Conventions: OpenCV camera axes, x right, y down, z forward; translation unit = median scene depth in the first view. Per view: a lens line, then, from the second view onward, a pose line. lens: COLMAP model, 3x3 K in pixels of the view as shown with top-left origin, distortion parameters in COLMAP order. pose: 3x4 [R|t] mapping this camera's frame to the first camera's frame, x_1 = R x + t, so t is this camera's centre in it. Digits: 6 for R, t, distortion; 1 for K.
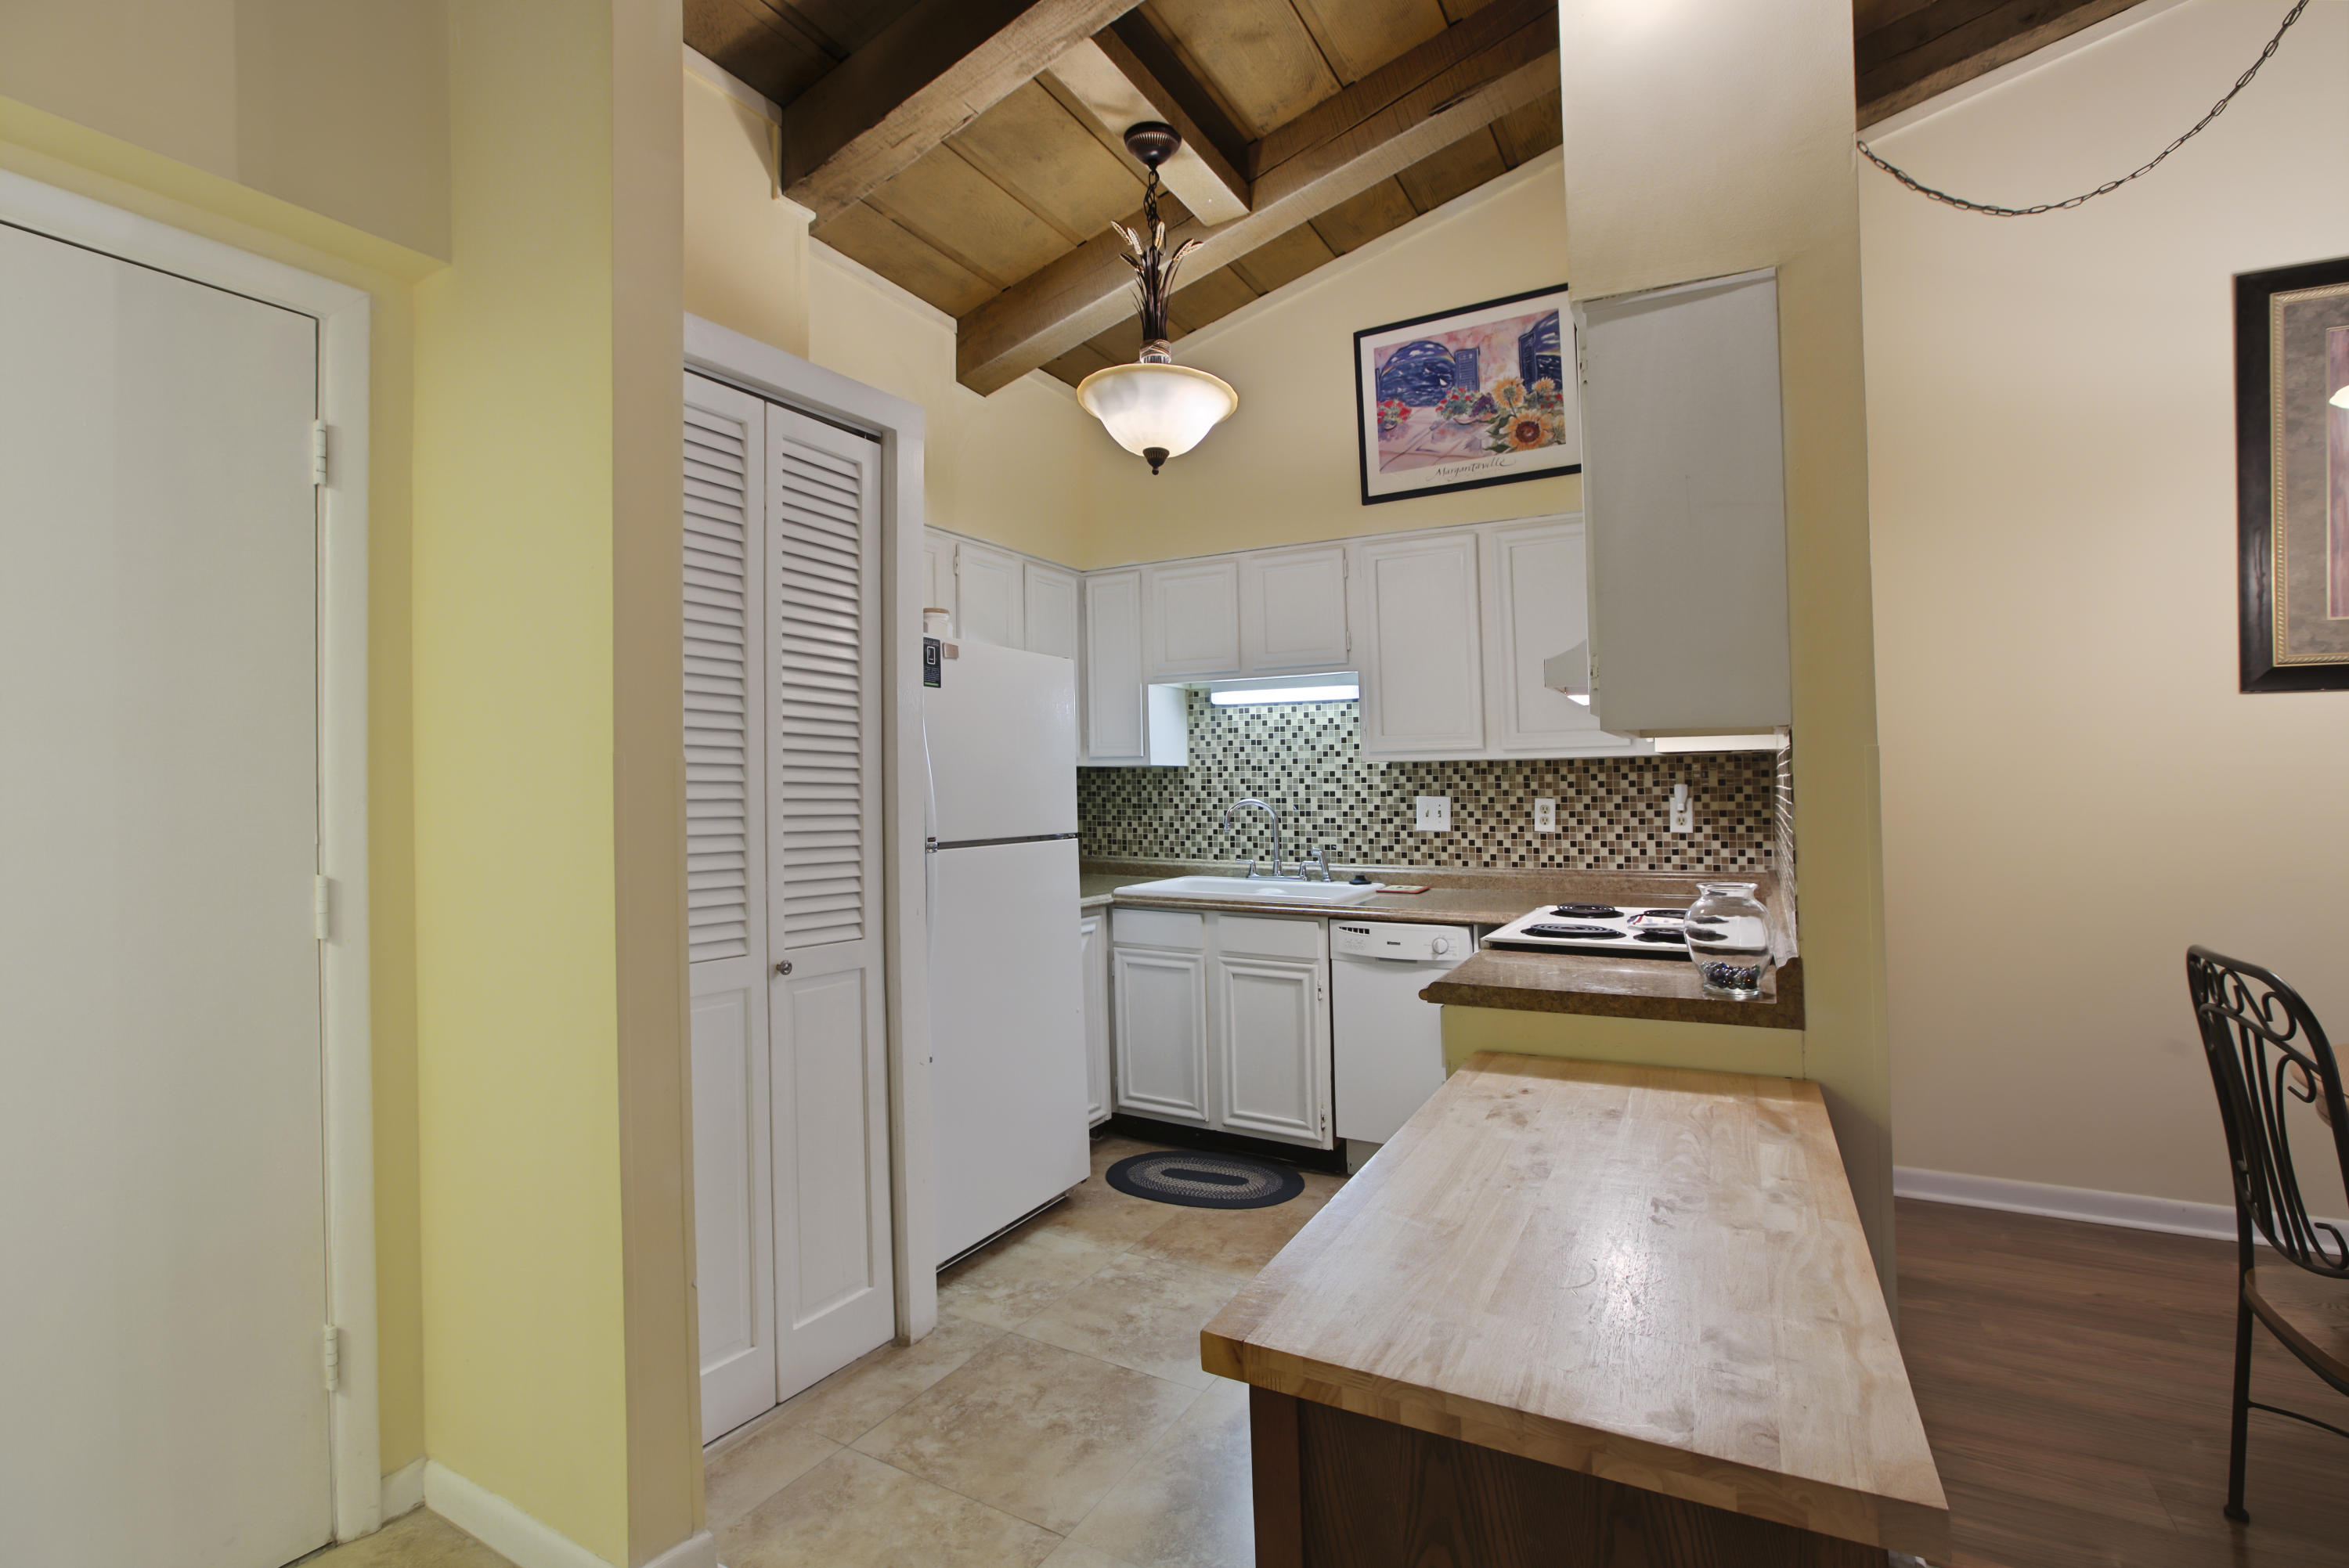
lens RADIAL K [[1060.9, 0, 1174.5], [0, 1060.9, 784.0], [0, 0, 1]] dist [-0.039487, 0.000531]
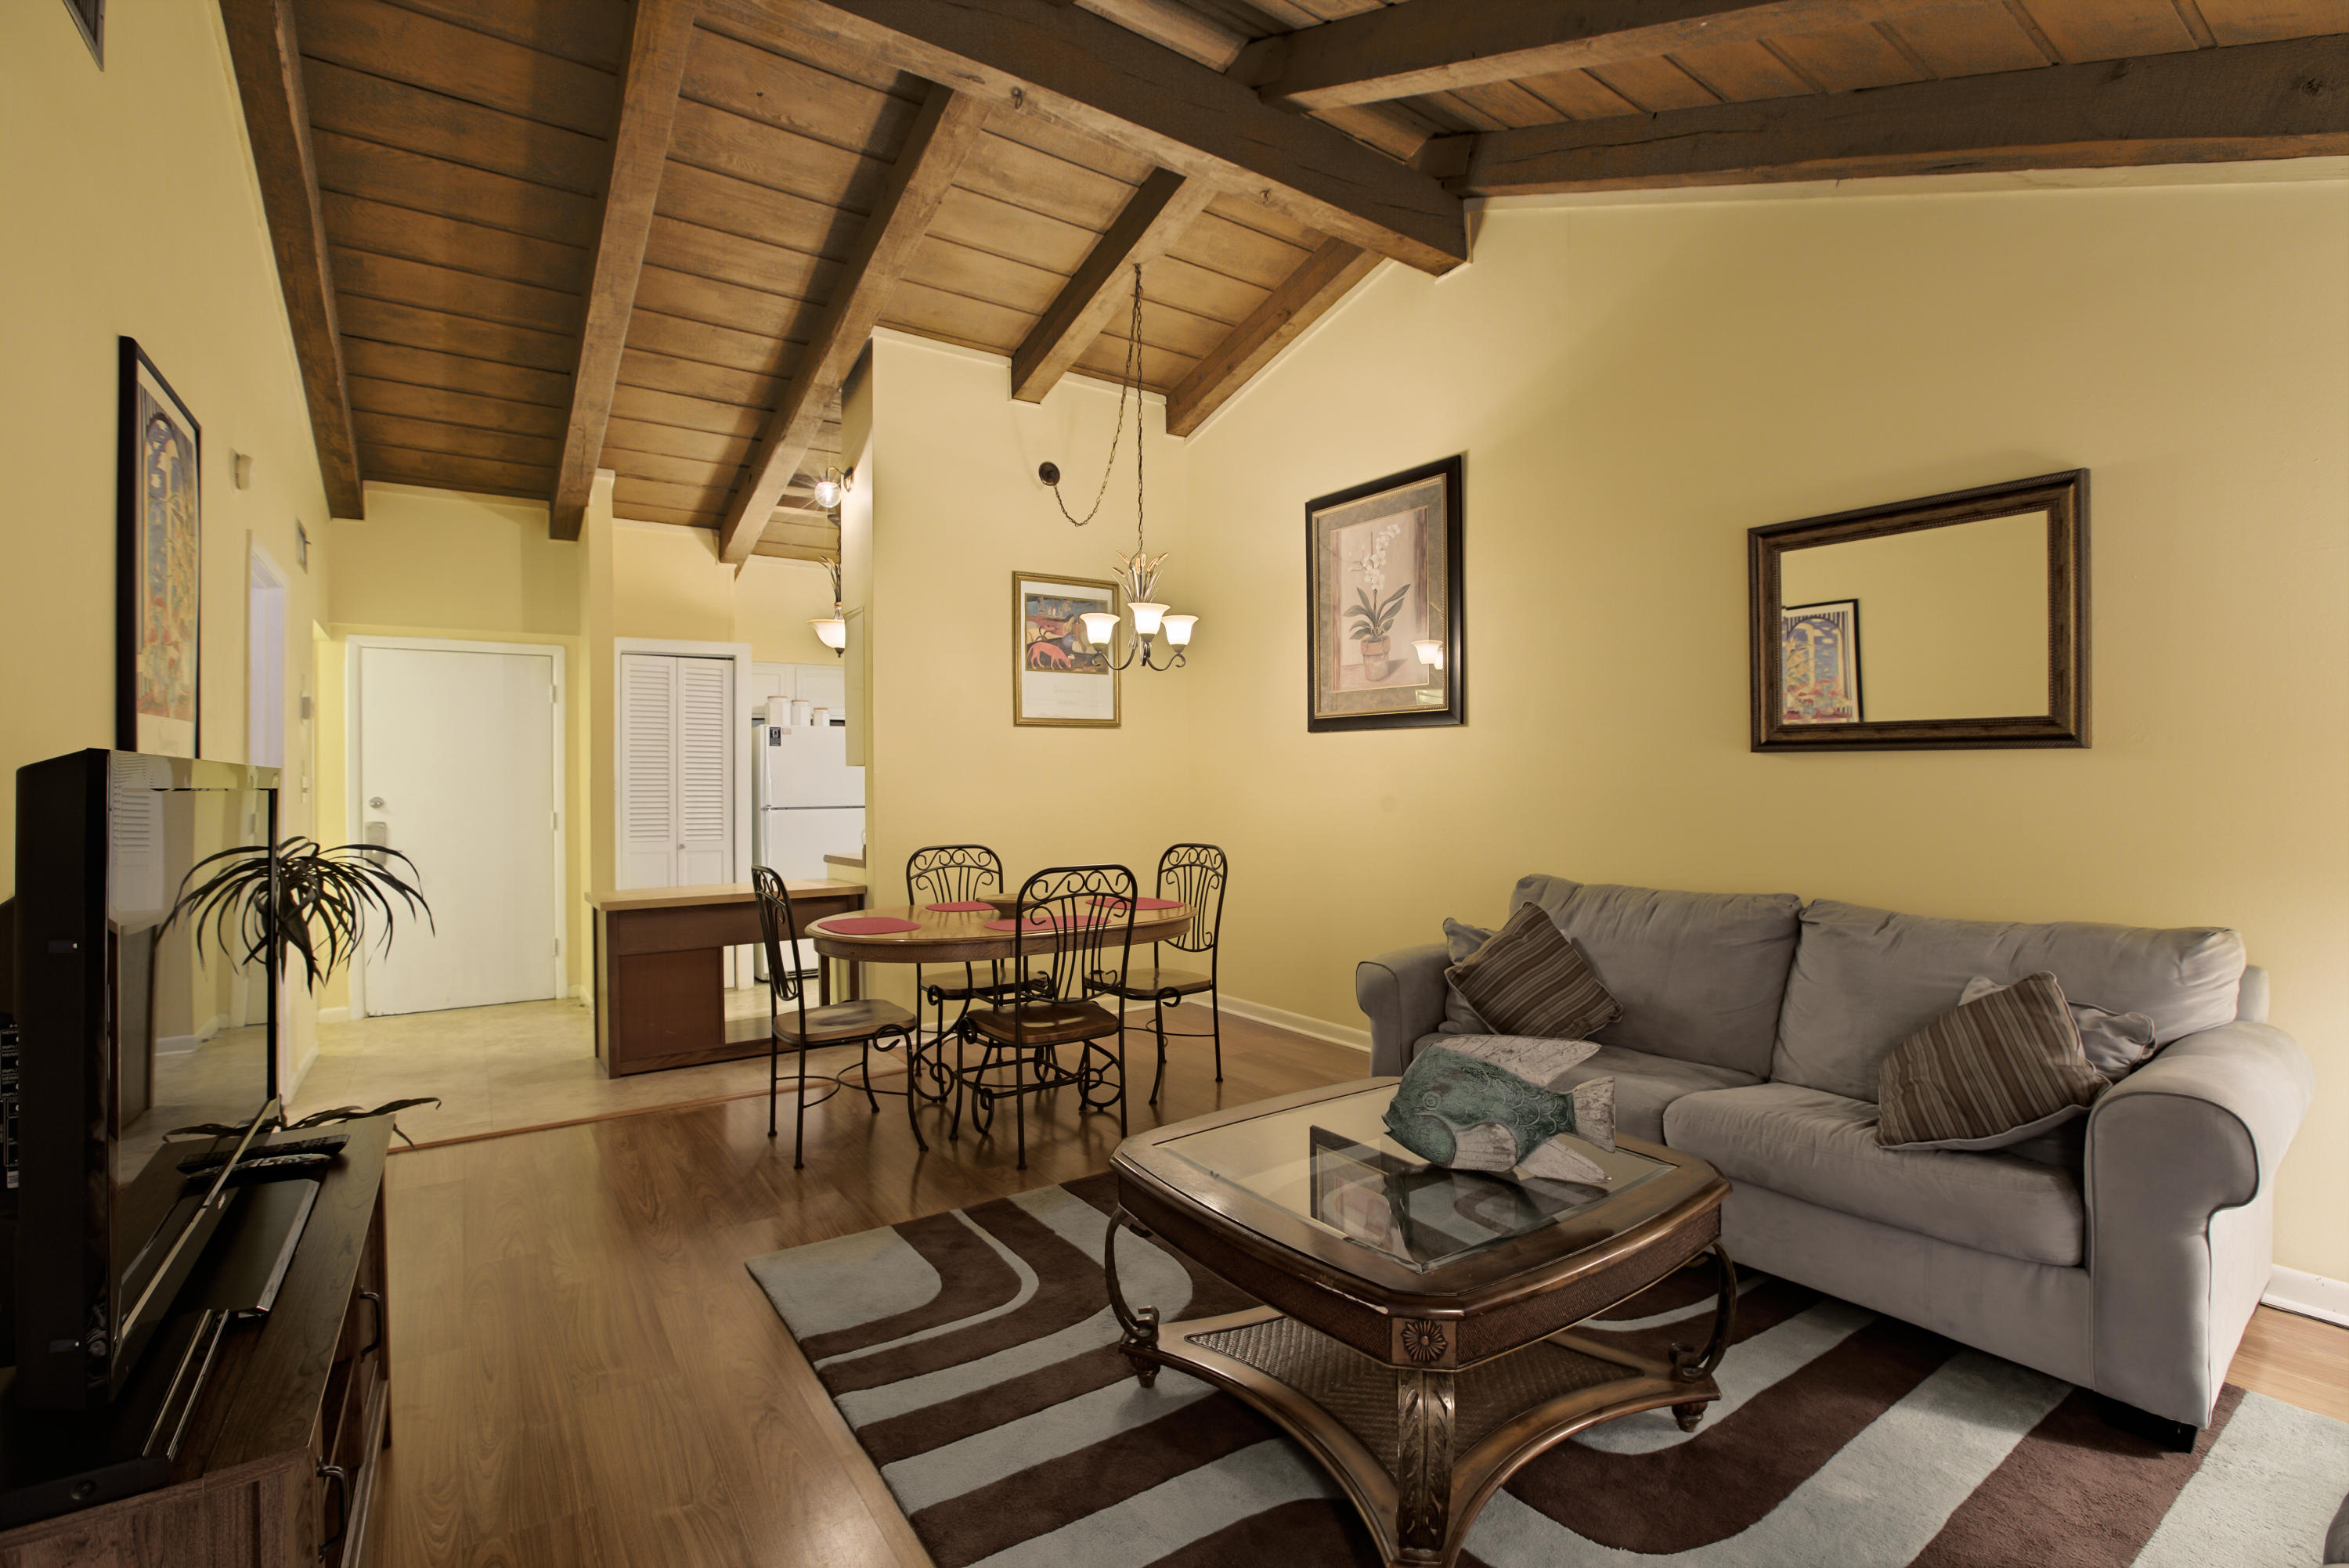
lens RADIAL K [[1060.9, 0, 1174.5], [0, 1060.9, 784.0], [0, 0, 1]] dist [-0.039487, 0.000531]
pose [[0.895562, -0.000921, -0.444935, 1.174658], [0.003709, 0.999979, 0.005396, -0.007473], [0.444920, -0.006483, 0.895547, -0.560953]]
